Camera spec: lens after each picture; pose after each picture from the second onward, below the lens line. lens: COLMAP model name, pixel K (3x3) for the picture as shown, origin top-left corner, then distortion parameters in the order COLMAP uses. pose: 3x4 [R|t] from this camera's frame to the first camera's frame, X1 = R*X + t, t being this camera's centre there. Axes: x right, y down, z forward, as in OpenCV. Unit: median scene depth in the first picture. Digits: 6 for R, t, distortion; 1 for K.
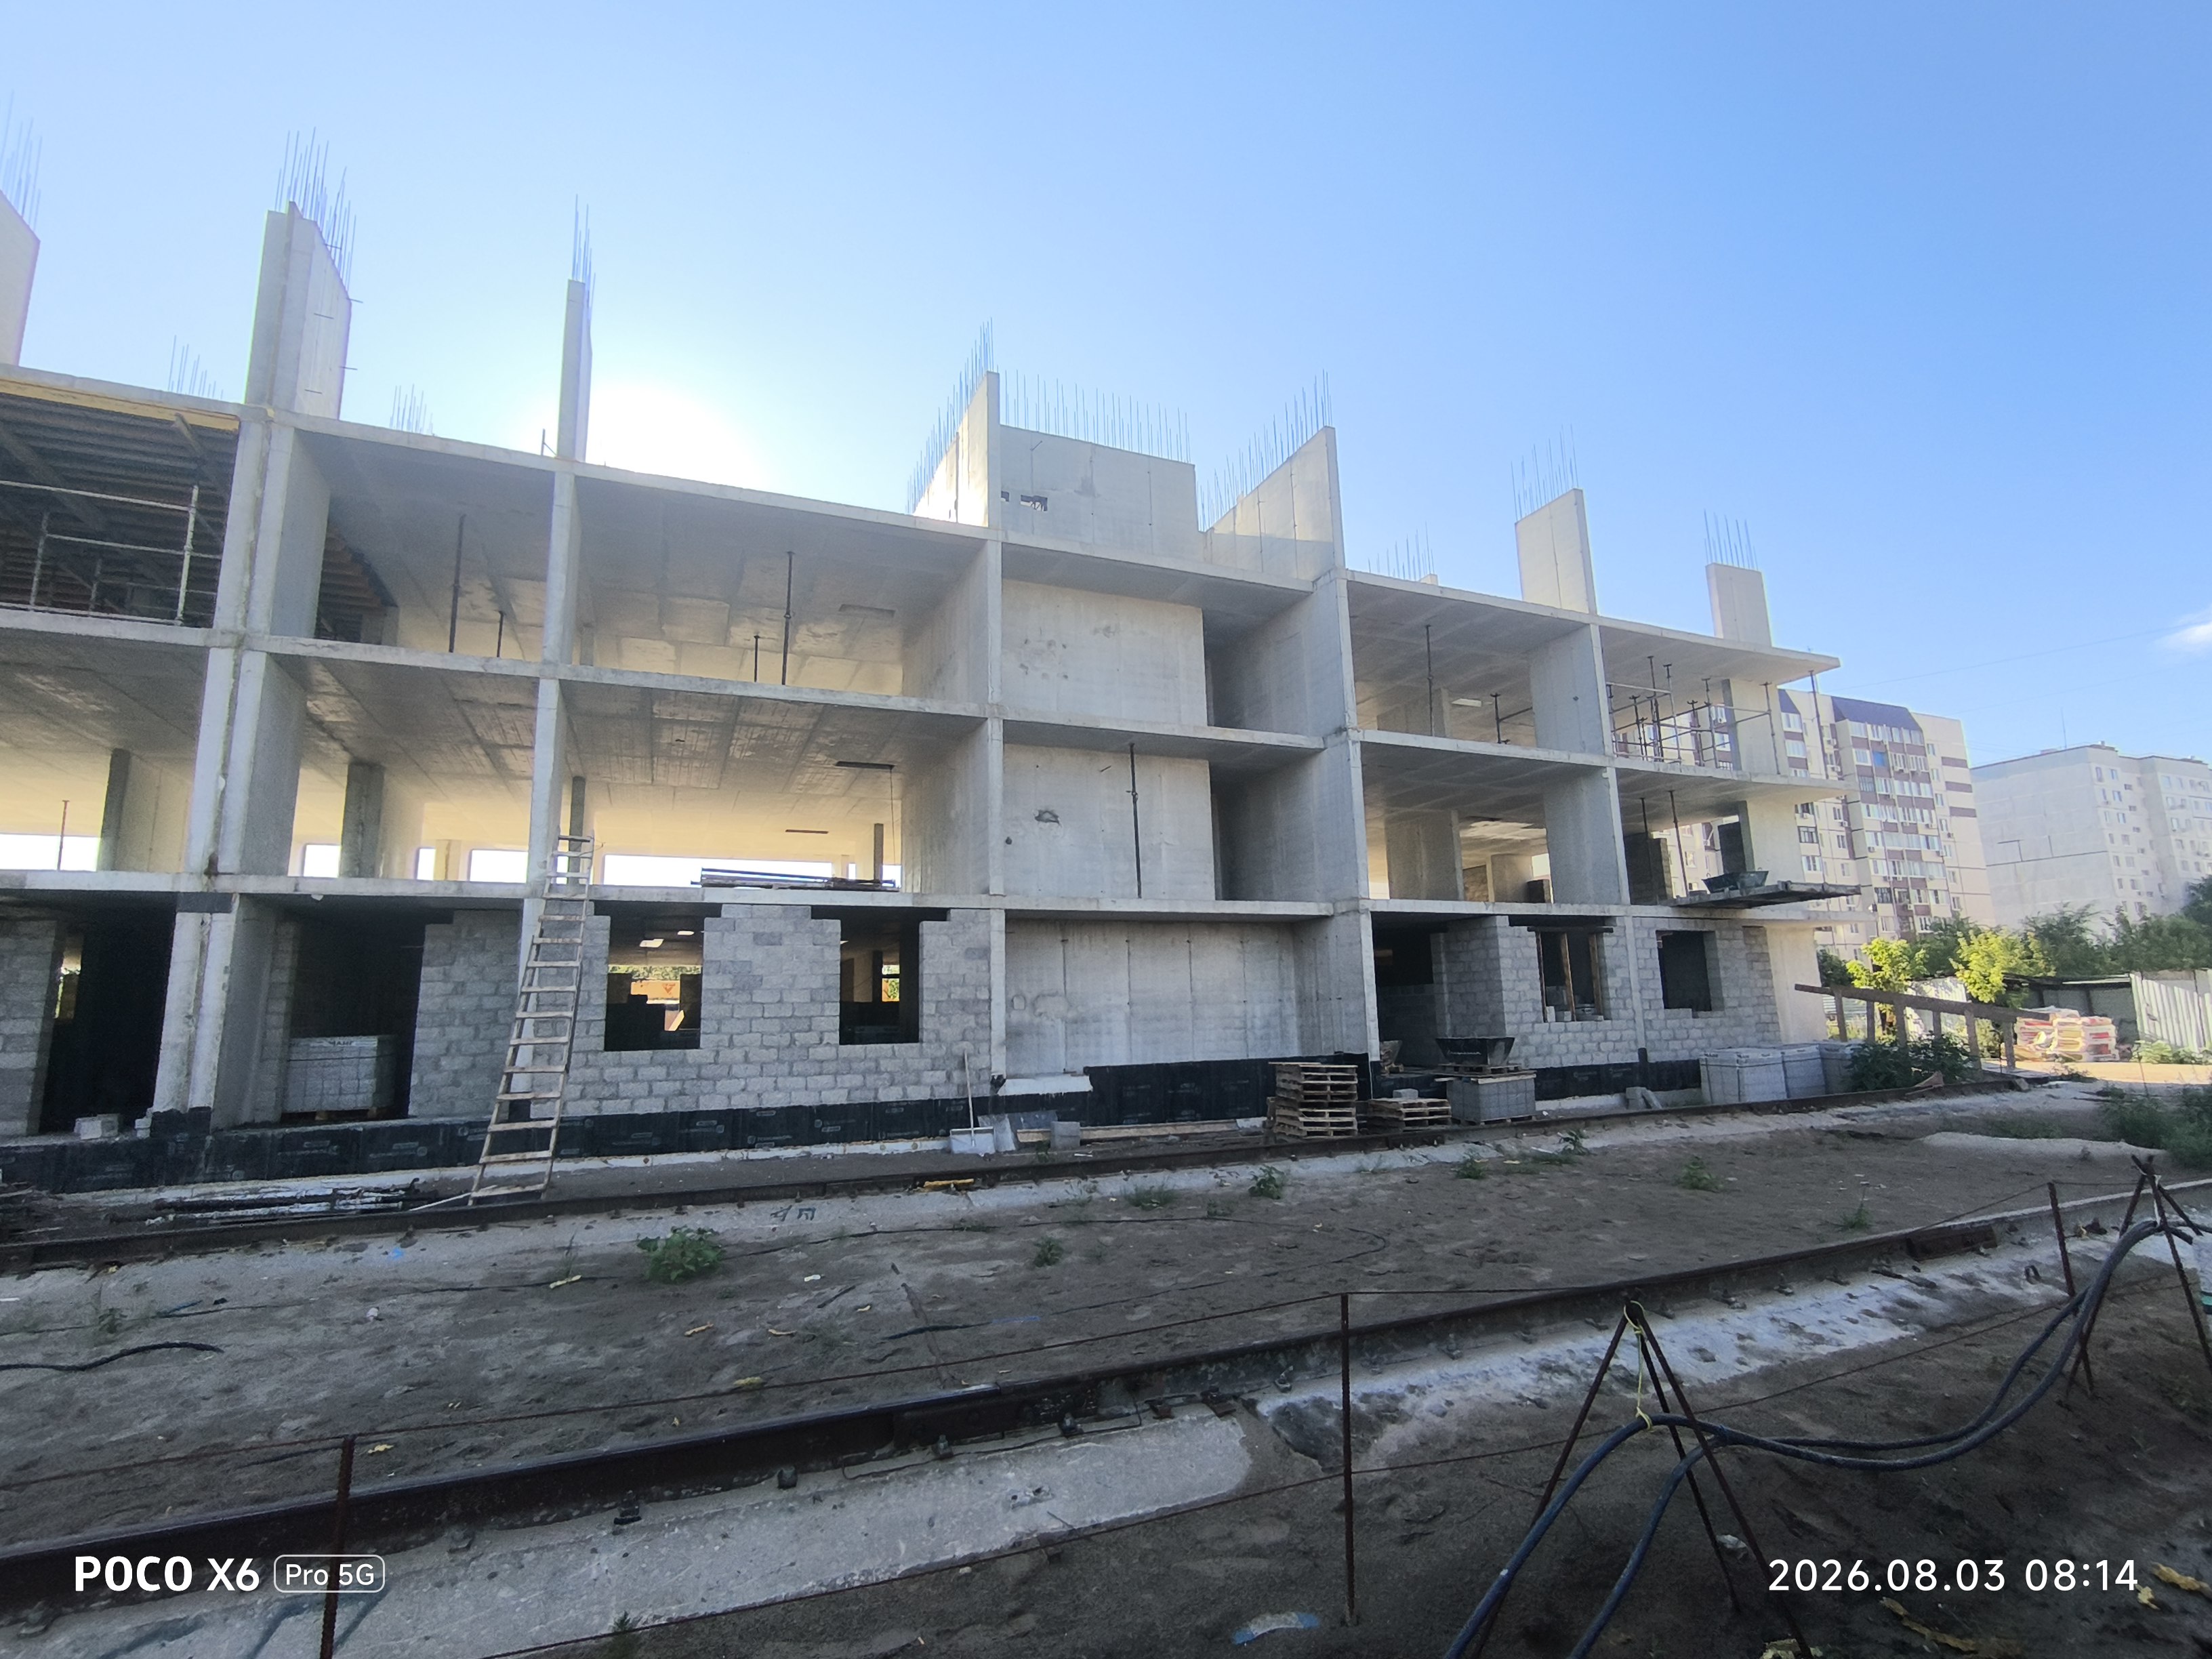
lens RADIAL K [[1021.6, 0, 1107.7], [0, 1021.6, 865.3], [0, 0, 1]] dist [0.028680, 0.000243]
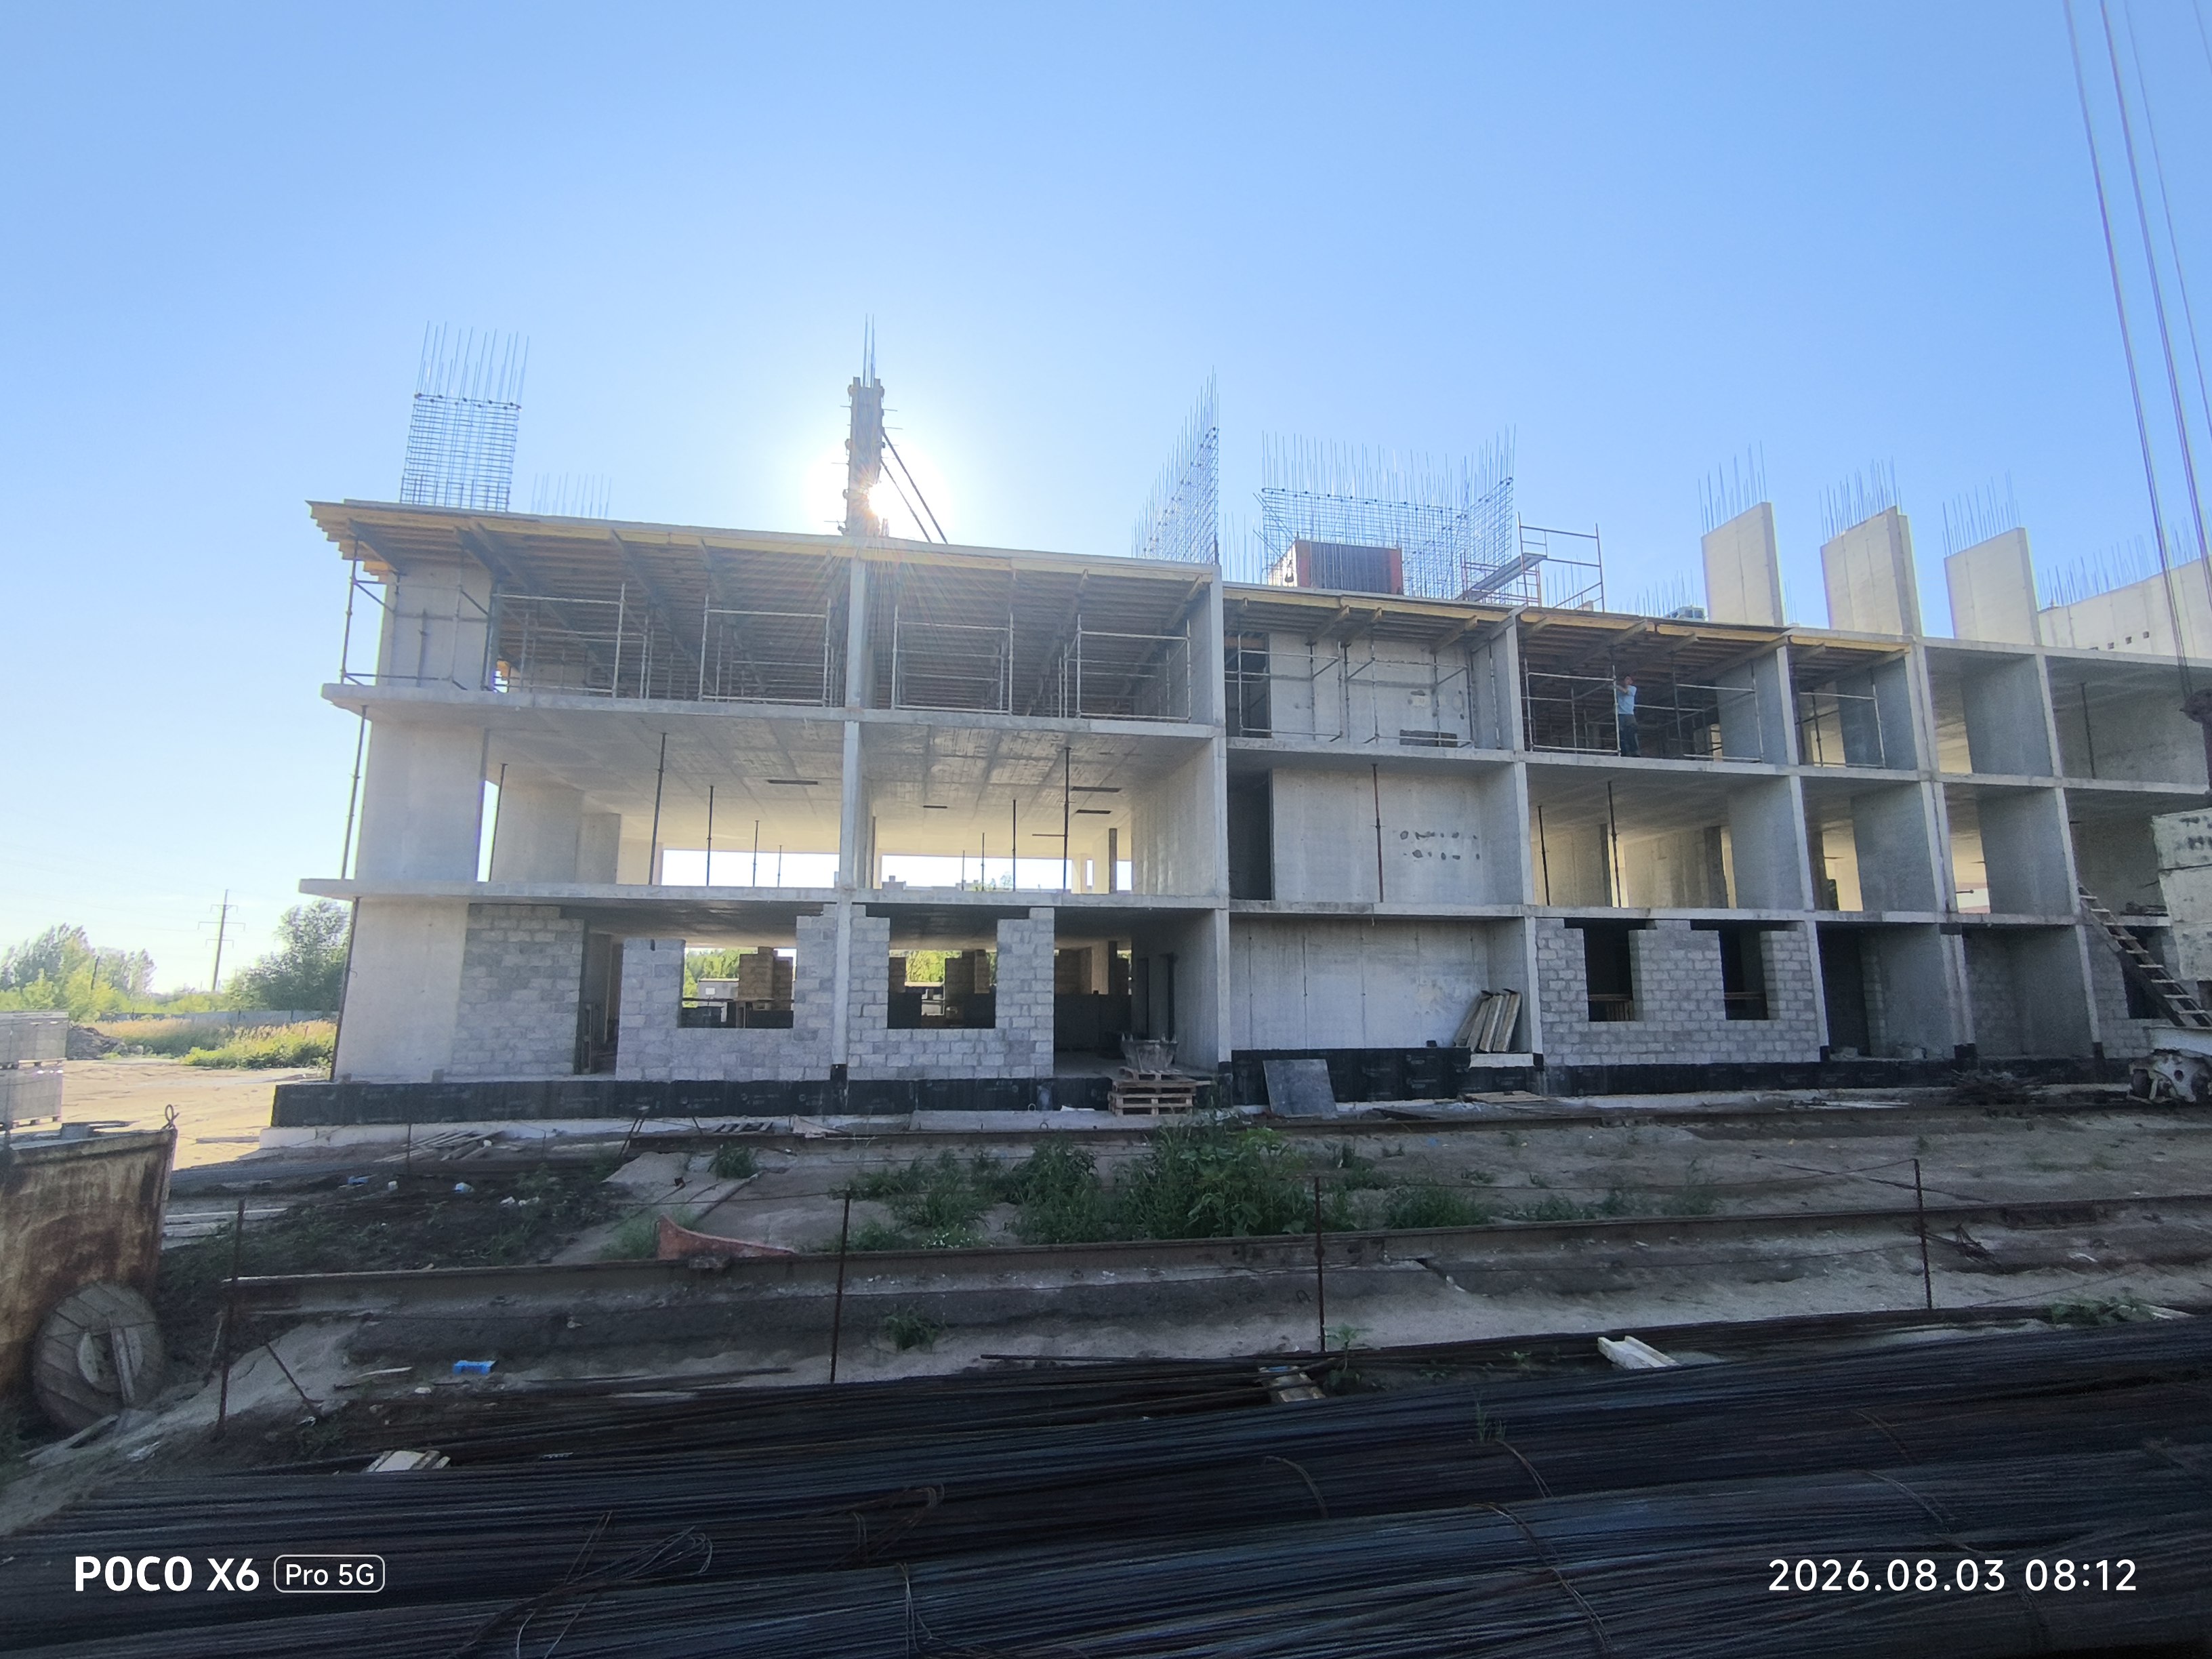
lens RADIAL K [[907.2, 0, 1108.1], [0, 907.2, 897.4], [0, 0, 1]] dist [0.021242, 0.000088]
pose [[0.988095, 0.000931, -0.153843, -0.119221], [0.003741, 0.999541, 0.030077, -0.004136], [0.153800, -0.030295, 0.987637, -0.045540]]
